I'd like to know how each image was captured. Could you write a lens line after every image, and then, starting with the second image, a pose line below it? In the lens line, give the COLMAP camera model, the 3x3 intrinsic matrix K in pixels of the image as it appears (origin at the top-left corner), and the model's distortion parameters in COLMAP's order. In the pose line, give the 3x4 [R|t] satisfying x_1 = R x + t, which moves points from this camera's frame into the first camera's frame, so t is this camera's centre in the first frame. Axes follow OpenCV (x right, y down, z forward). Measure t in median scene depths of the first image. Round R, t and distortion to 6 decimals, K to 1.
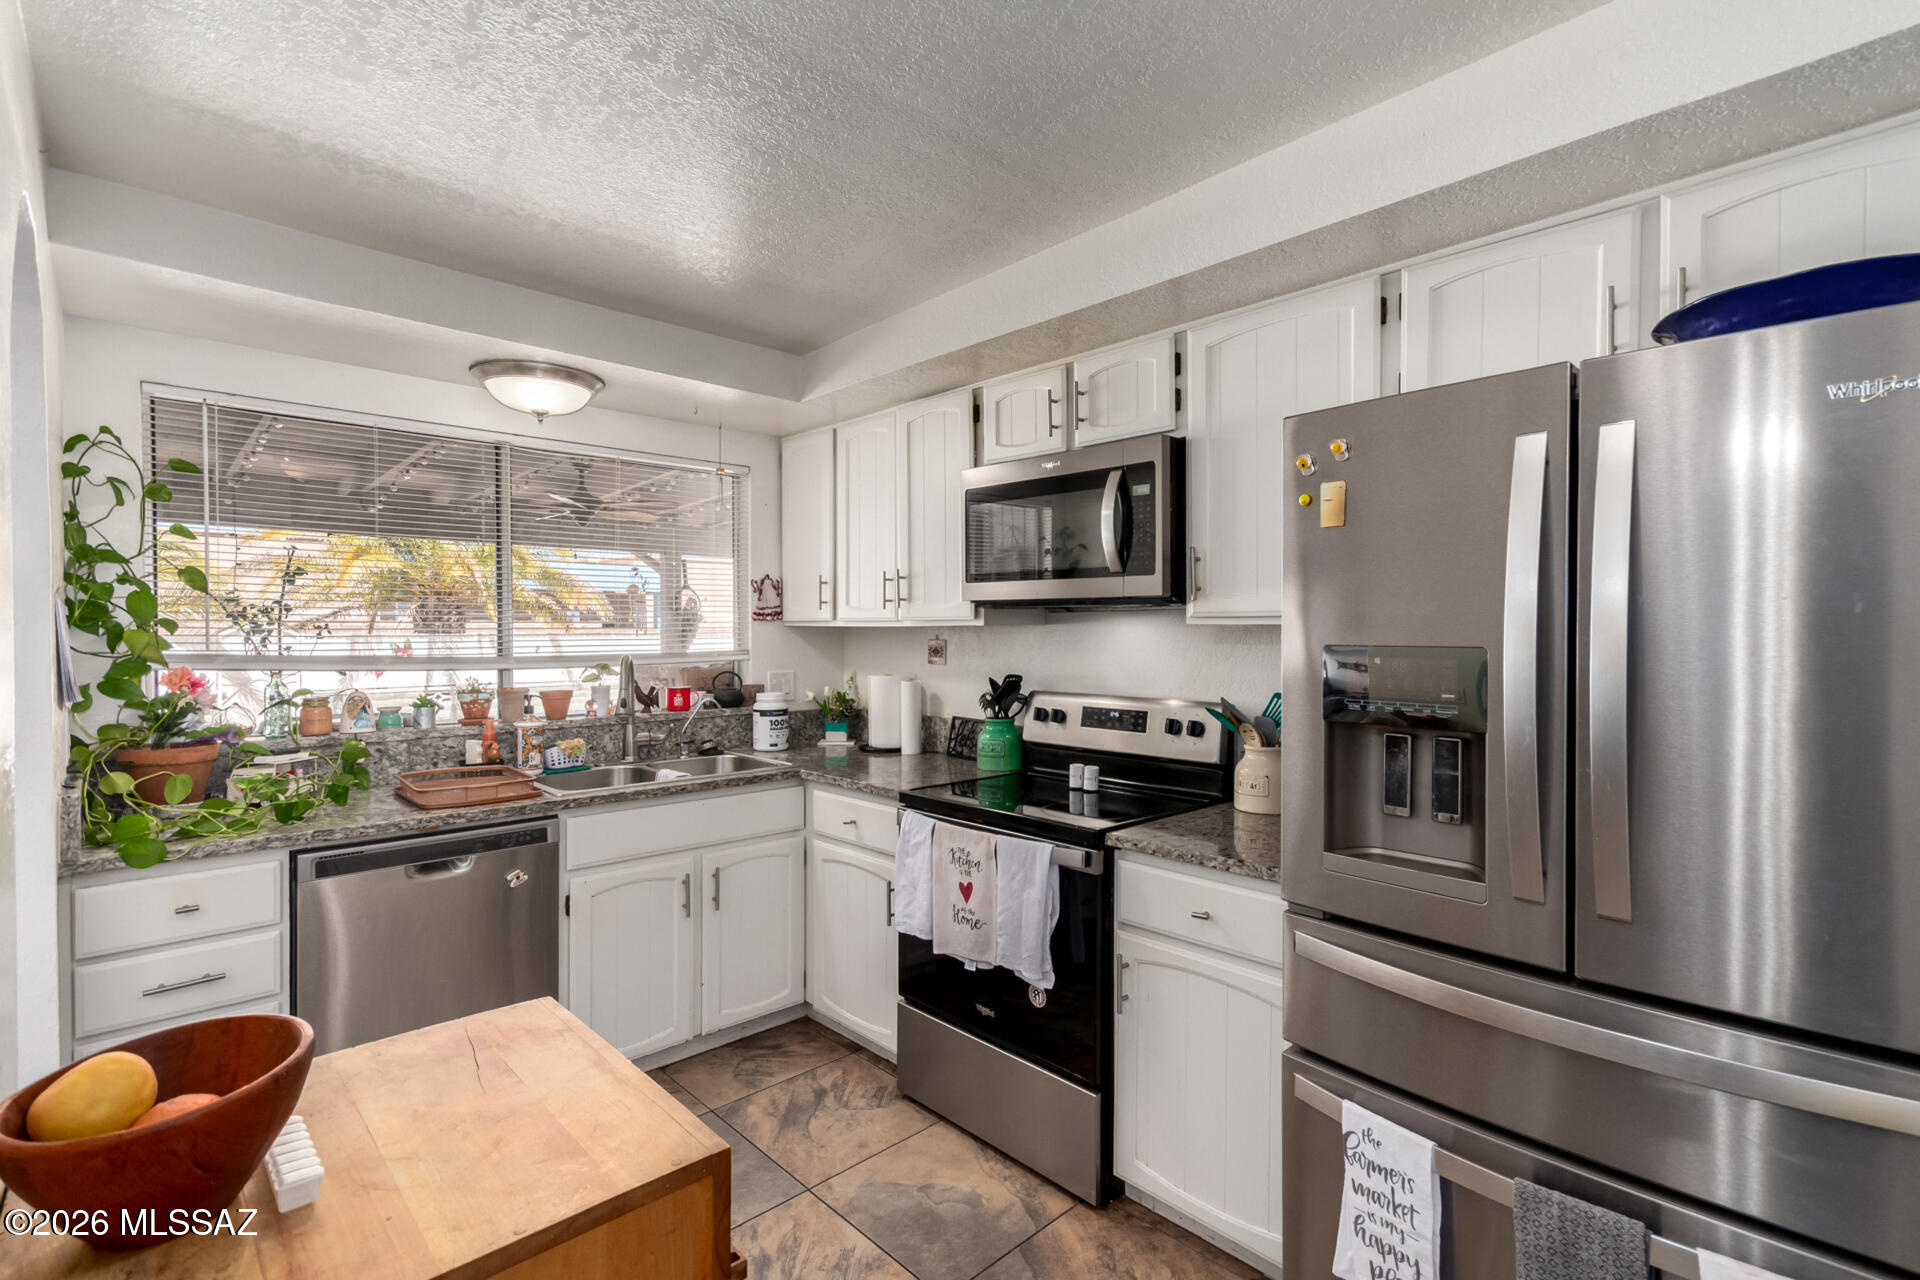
lens RADIAL K [[890.5, 0, 986.8], [0, 890.5, 640.0], [0, 0, 1]] dist [0.002275, 0.002154]
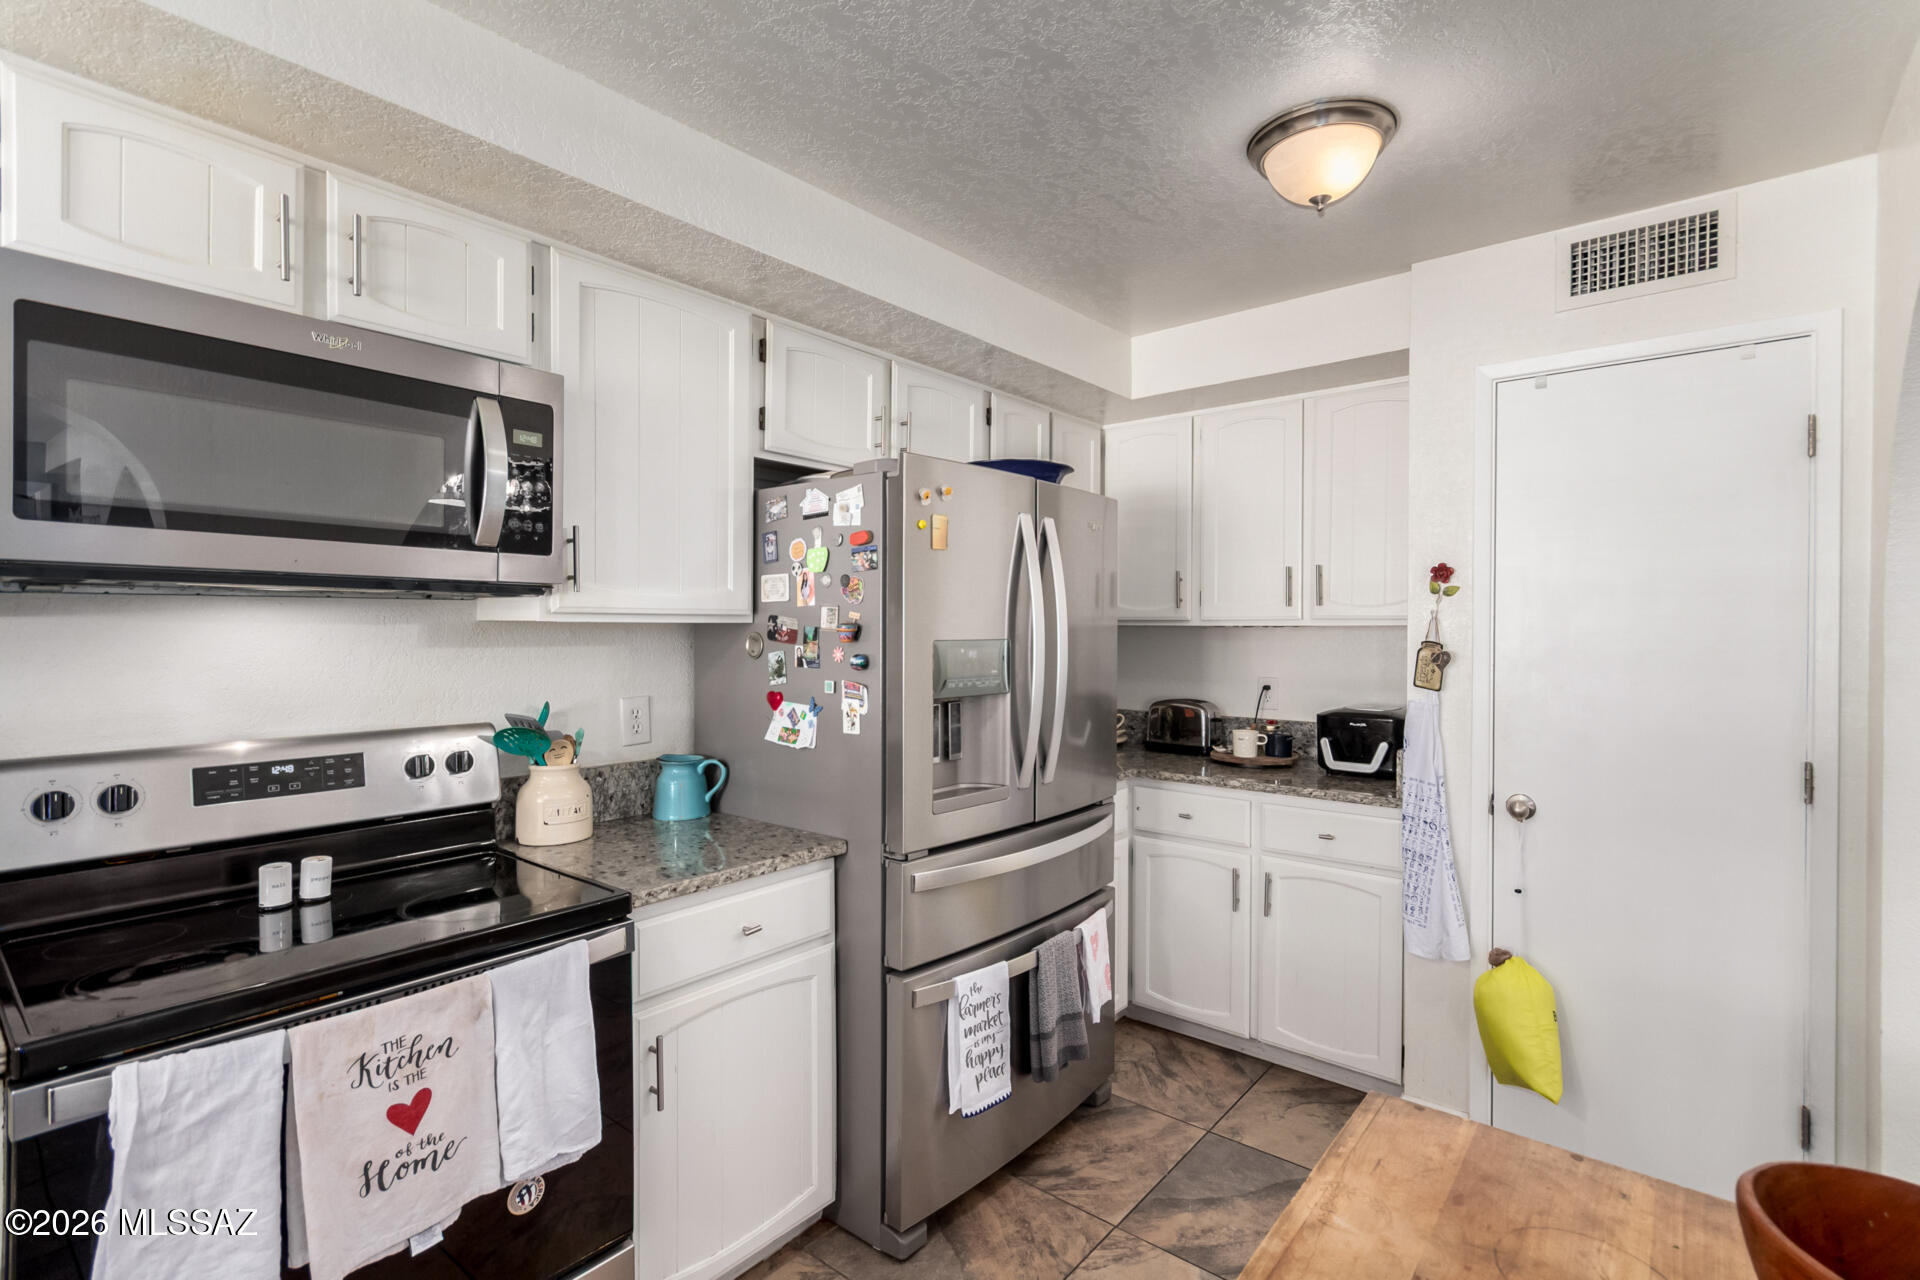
lens RADIAL K [[890.5, 0, 984.9], [0, 890.5, 632.1], [0, 0, 1]] dist [0.002275, 0.002154]
pose [[-0.117202, -0.007912, 0.993077, -0.497043], [0.011227, 0.999894, 0.009292, -0.009246], [-0.993045, 0.012239, -0.117100, 0.589333]]
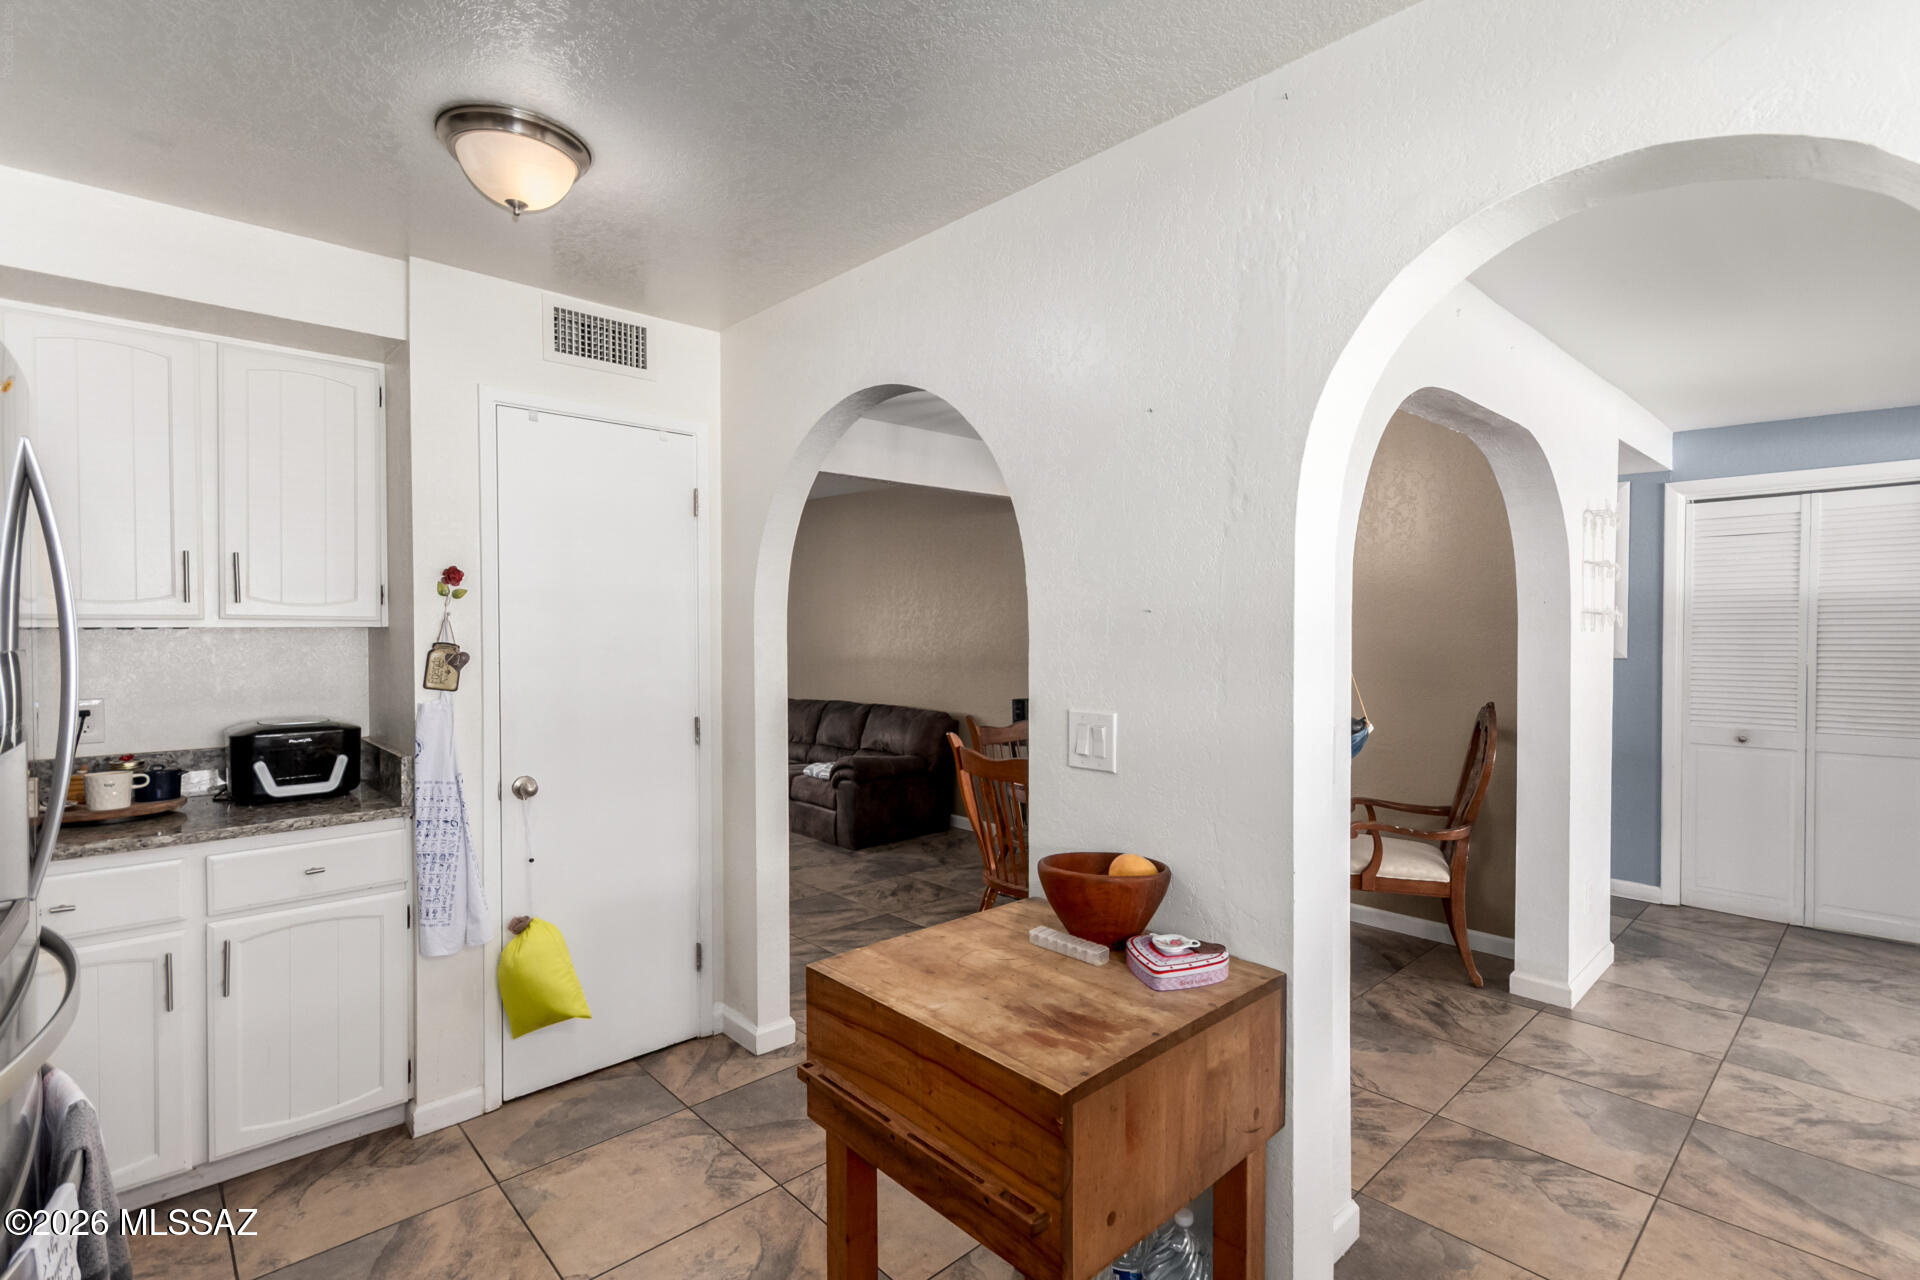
lens RADIAL K [[890.5, 0, 969.4], [0, 890.5, 641.7], [0, 0, 1]] dist [0.002275, 0.002154]
pose [[-0.999838, 0.000958, 0.017997, -0.222165], [0.001455, 0.999617, 0.027637, -0.011659], [-0.017964, 0.027658, -0.999456, 0.923382]]
